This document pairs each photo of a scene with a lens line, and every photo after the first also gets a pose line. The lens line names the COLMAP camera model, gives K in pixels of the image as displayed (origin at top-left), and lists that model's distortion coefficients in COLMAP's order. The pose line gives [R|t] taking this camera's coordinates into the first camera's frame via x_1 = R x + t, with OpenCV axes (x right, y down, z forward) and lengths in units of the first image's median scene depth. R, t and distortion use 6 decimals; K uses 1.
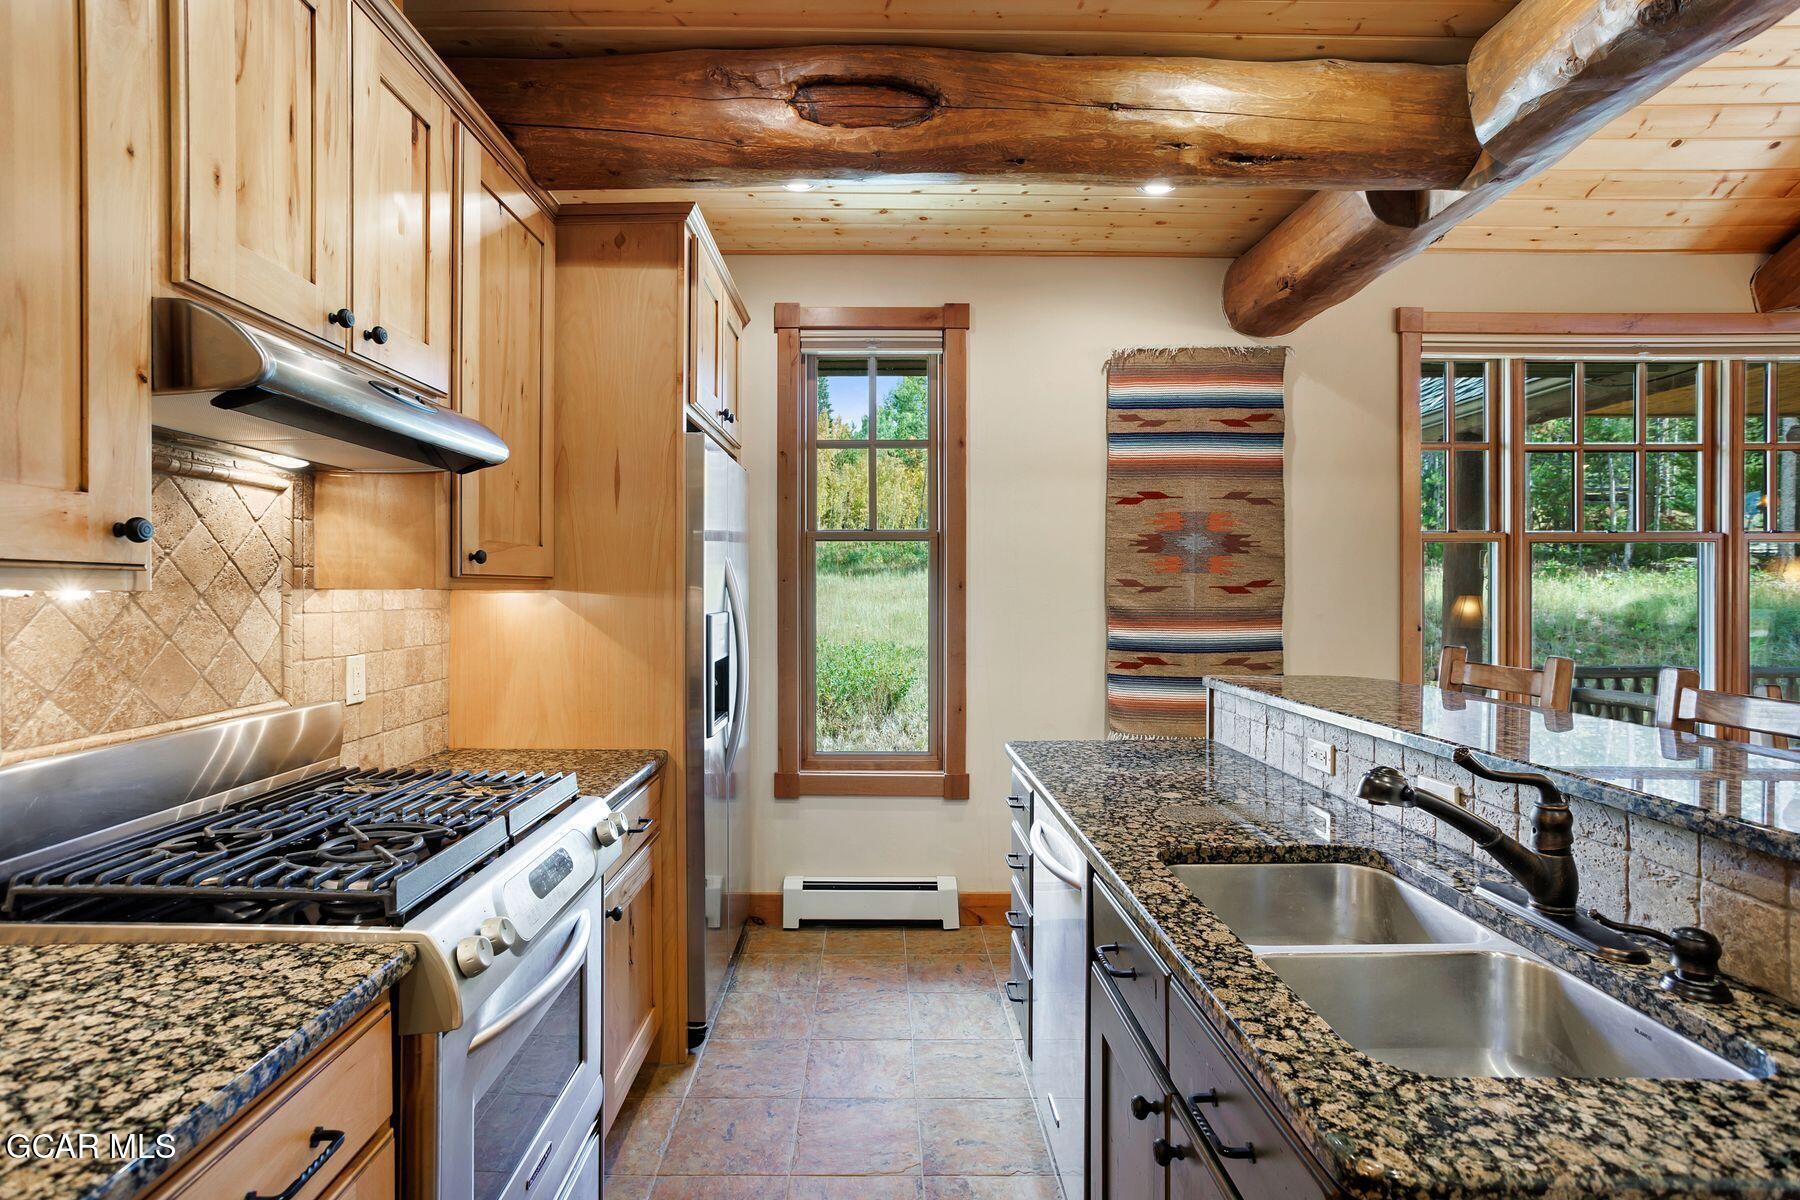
lens RADIAL K [[865.4, 0, 903.9], [0, 865.4, 586.0], [0, 0, 1]] dist [-0.003396, 0.005018]
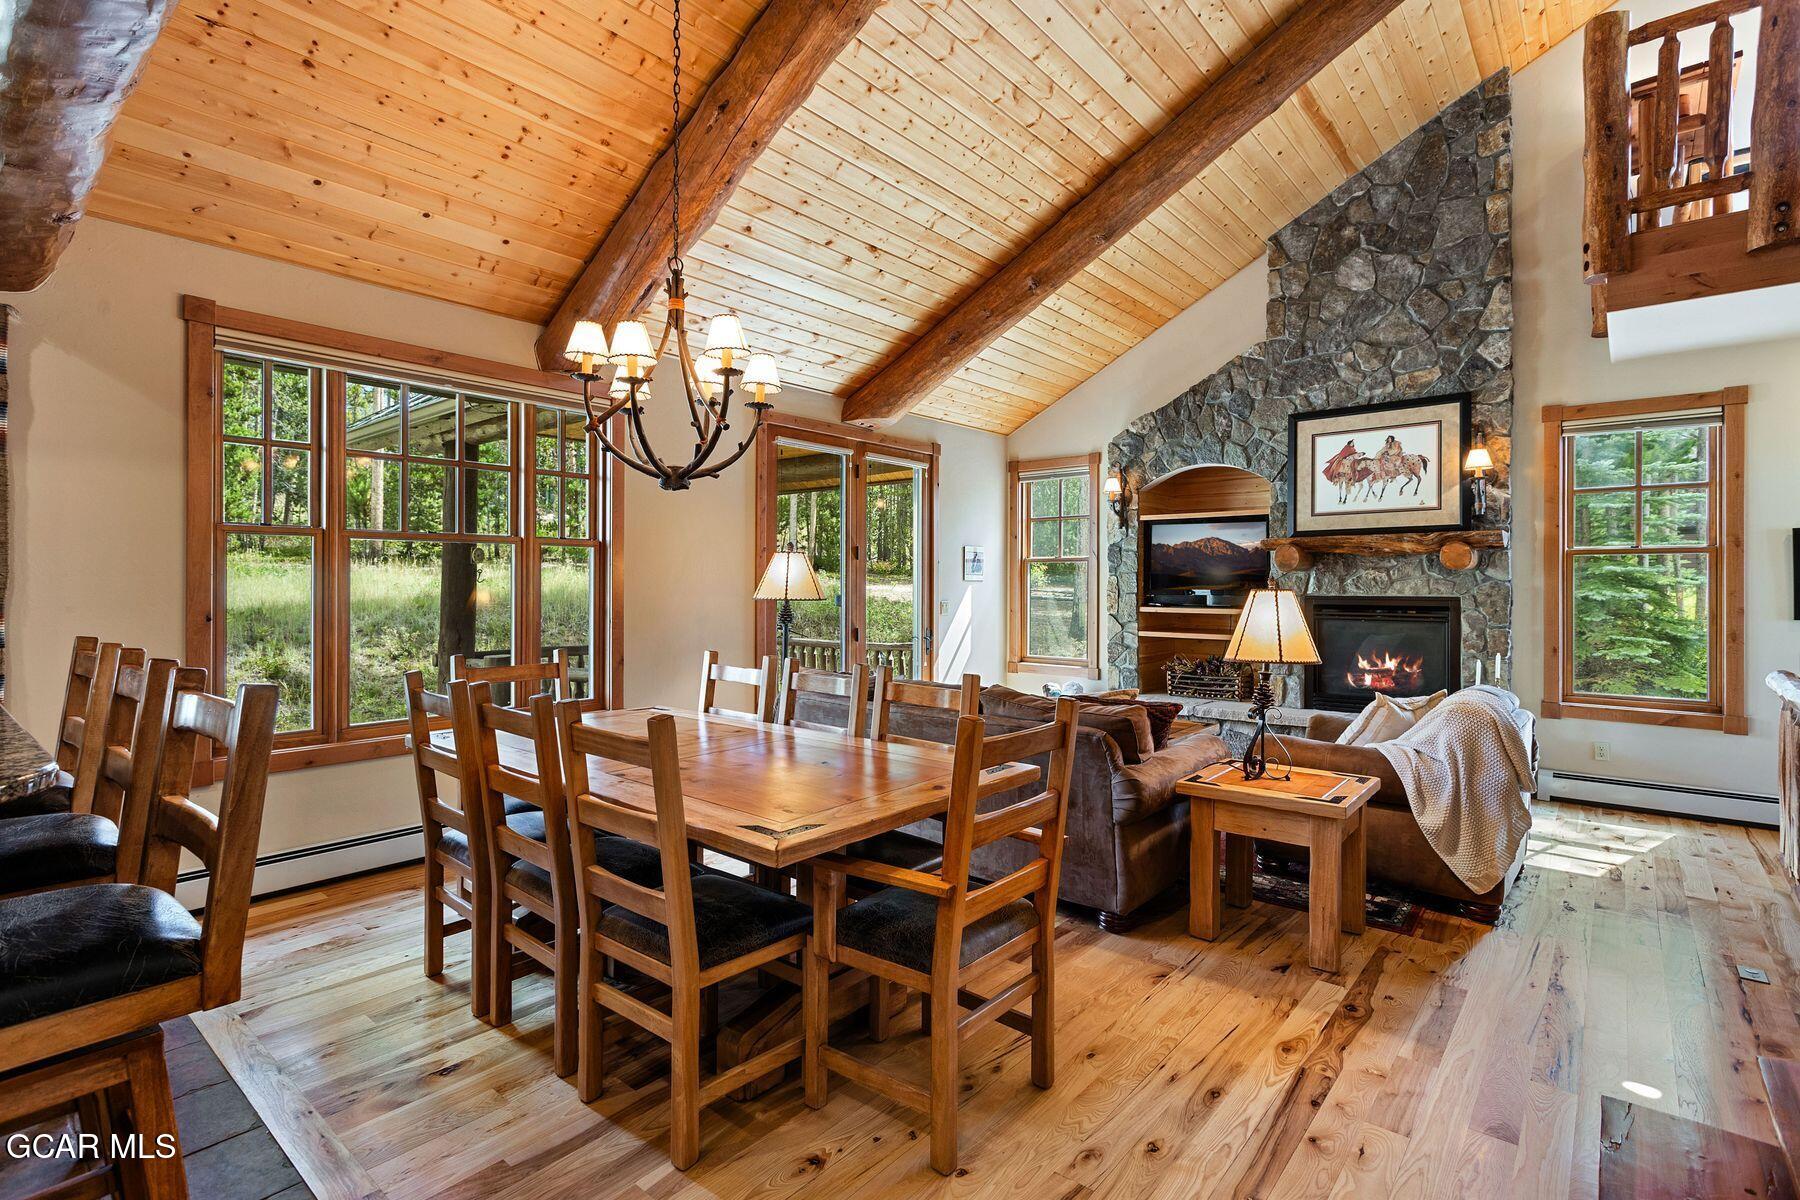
lens RADIAL K [[865.4, 0, 903.9], [0, 865.4, 586.0], [0, 0, 1]] dist [-0.003396, 0.005018]
pose [[0.650758, 0.001950, 0.759283, 0.354075], [-0.006578, 0.999974, 0.003070, 0.003296], [-0.759257, -0.006992, 0.650753, -0.271119]]
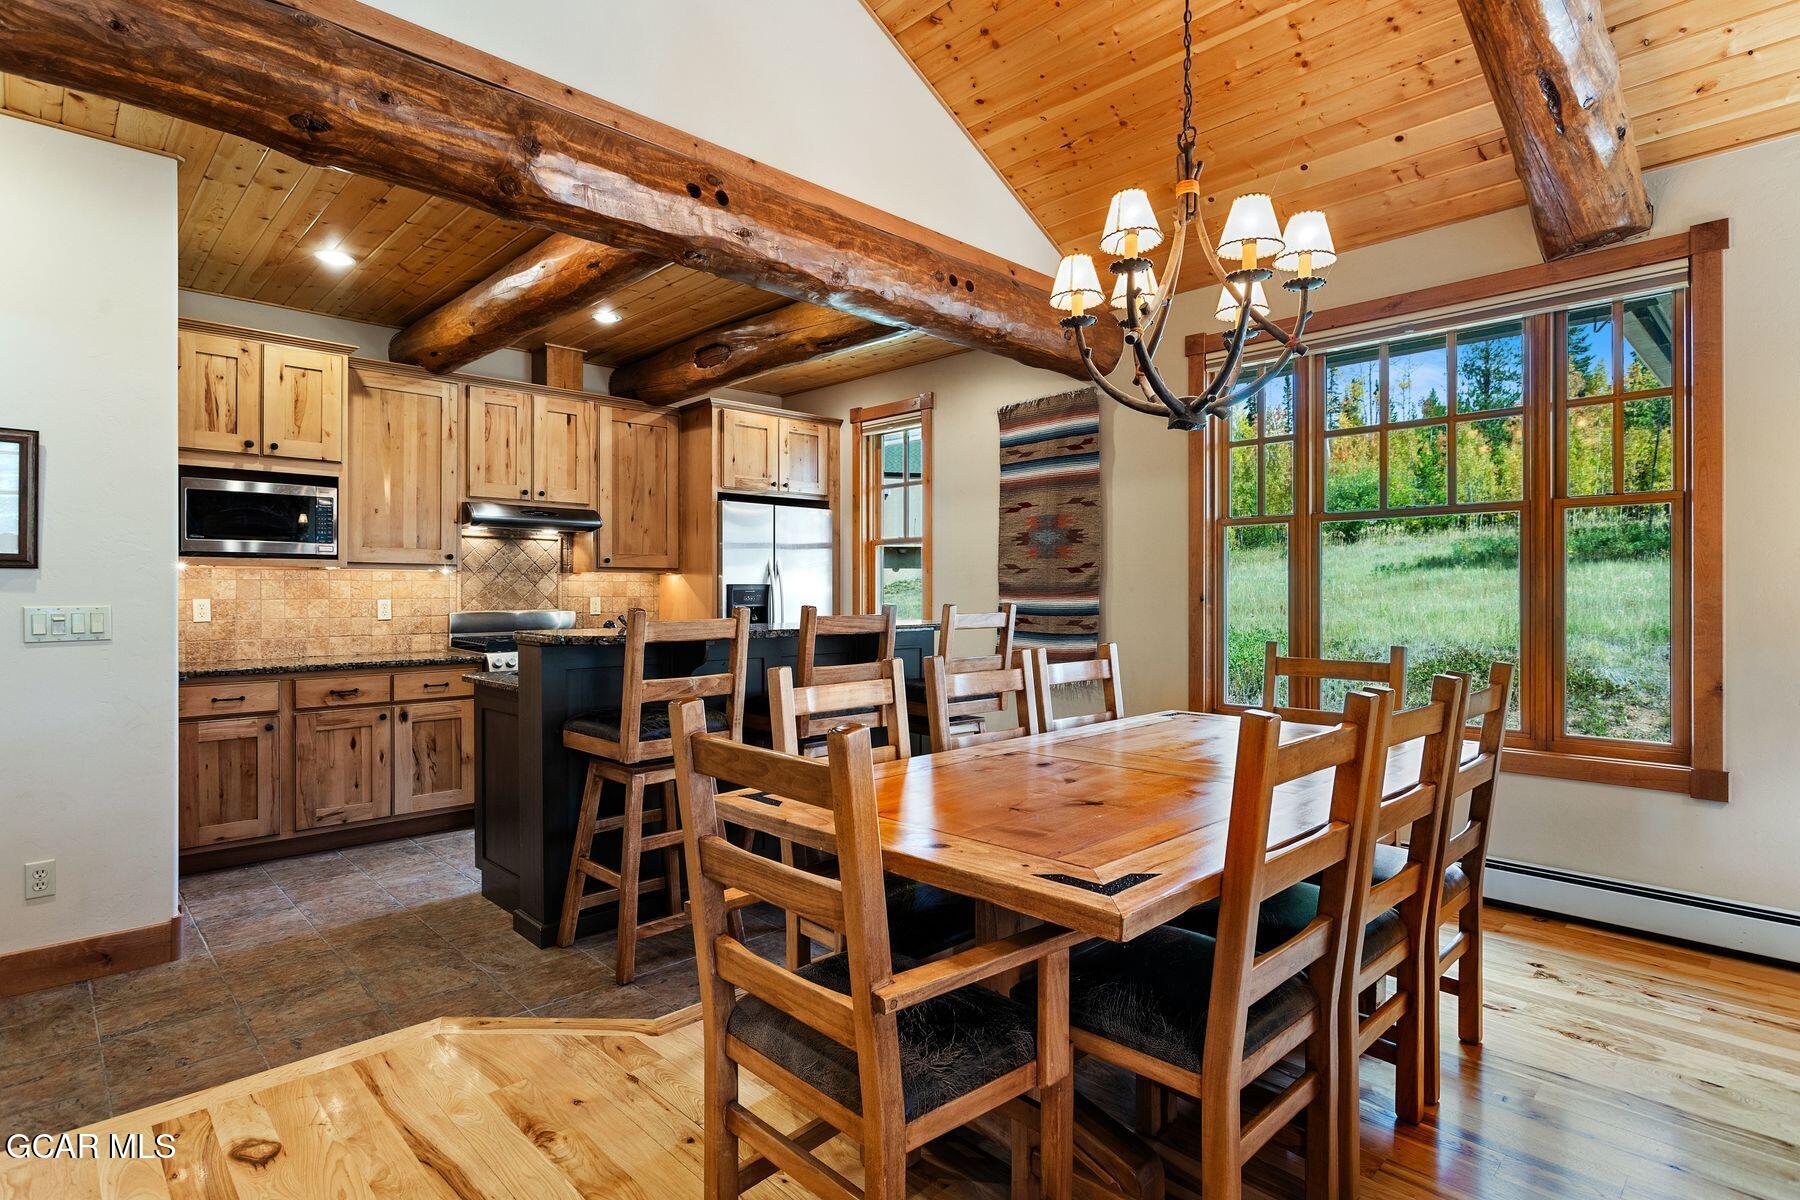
lens RADIAL K [[865.4, 0, 903.9], [0, 865.4, 586.0], [0, 0, 1]] dist [-0.003396, 0.005018]
pose [[0.707384, -0.003565, -0.706821, 1.160100], [0.004481, 0.999990, -0.000559, 0.028868], [0.706816, -0.002772, 0.707392, -0.150918]]
